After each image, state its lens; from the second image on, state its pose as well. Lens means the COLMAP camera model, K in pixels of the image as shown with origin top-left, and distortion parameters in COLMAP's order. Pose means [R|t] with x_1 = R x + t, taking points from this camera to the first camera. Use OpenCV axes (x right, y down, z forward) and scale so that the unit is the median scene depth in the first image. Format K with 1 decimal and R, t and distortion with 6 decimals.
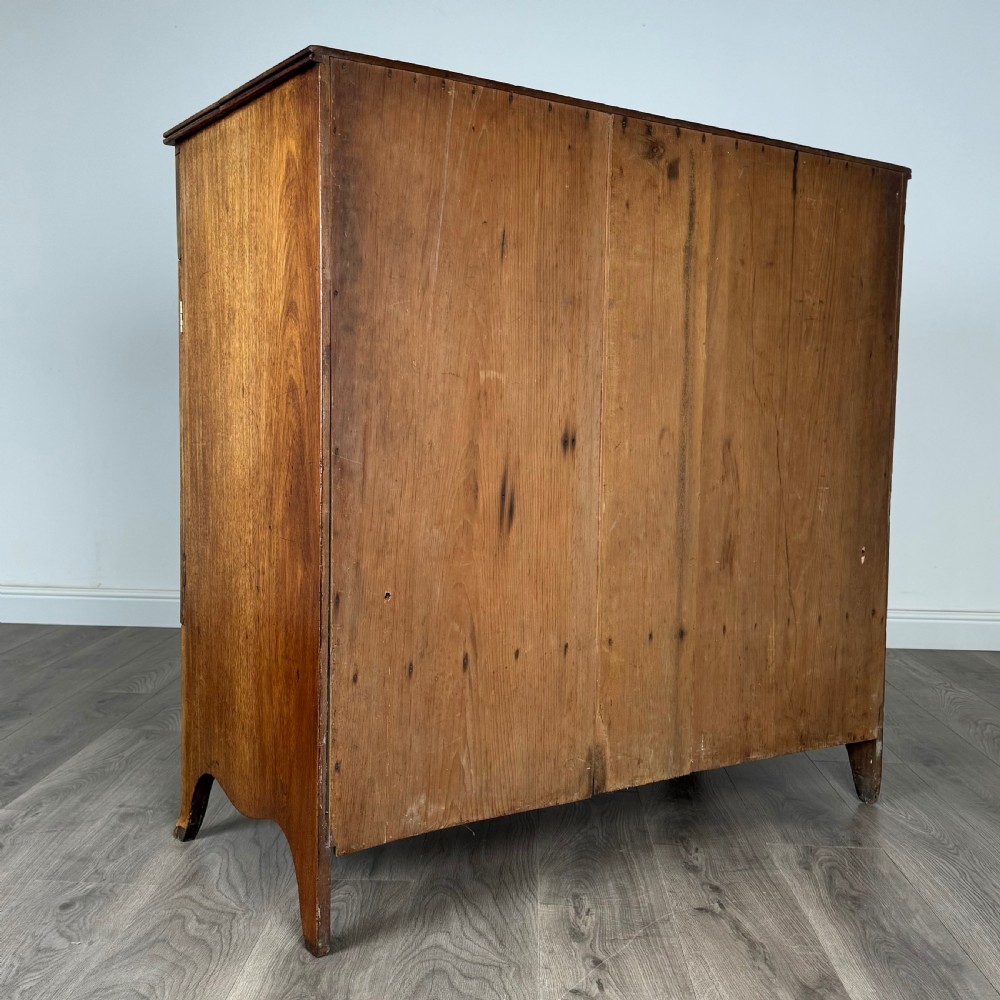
lens RADIAL K [[1198.9, 0, 540.4], [0, 1198.9, 537.7], [0, 0, 1]] dist [0.182286, -0.366518]
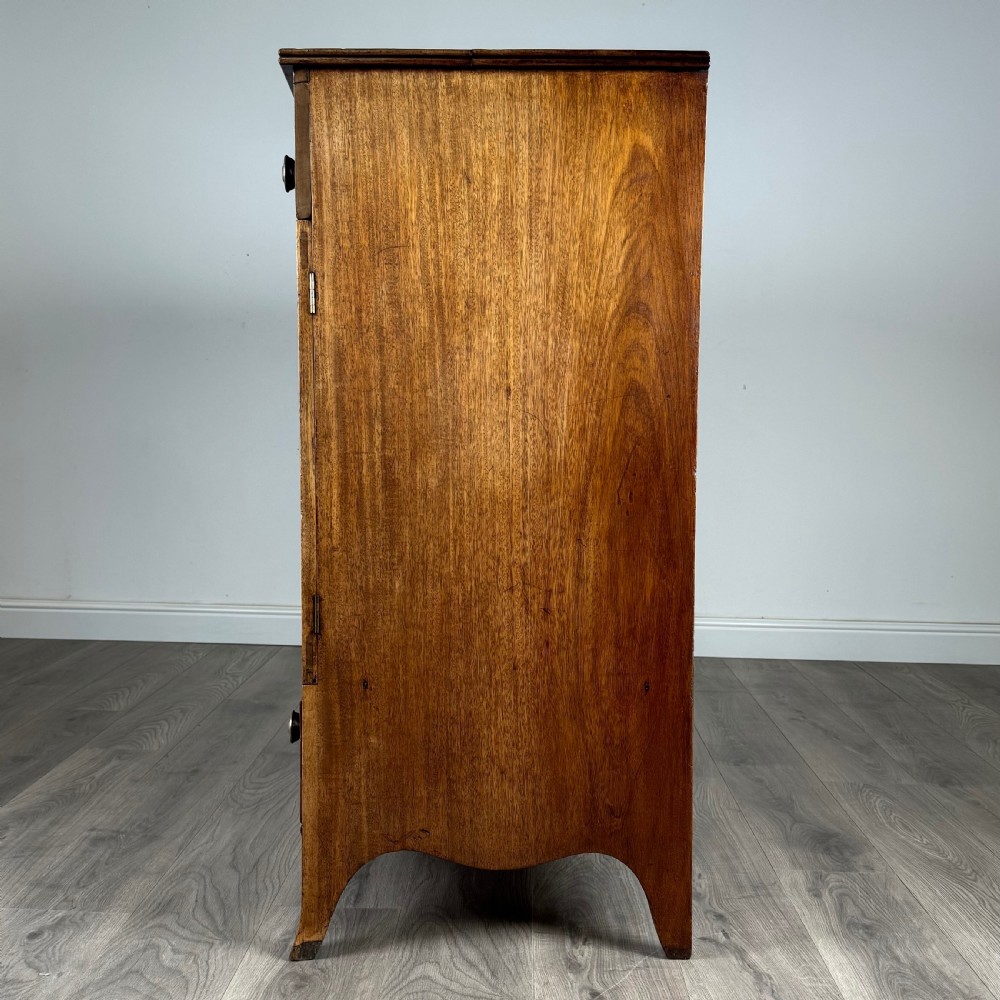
lens RADIAL K [[1198.9, 0, 540.4], [0, 1198.9, 537.7], [0, 0, 1]] dist [0.182286, -0.366518]
pose [[0.531932, -0.092067, 0.841767, -0.969128], [0.079029, 0.995131, 0.058900, -0.064338], [-0.843091, 0.035193, 0.536618, 0.504580]]
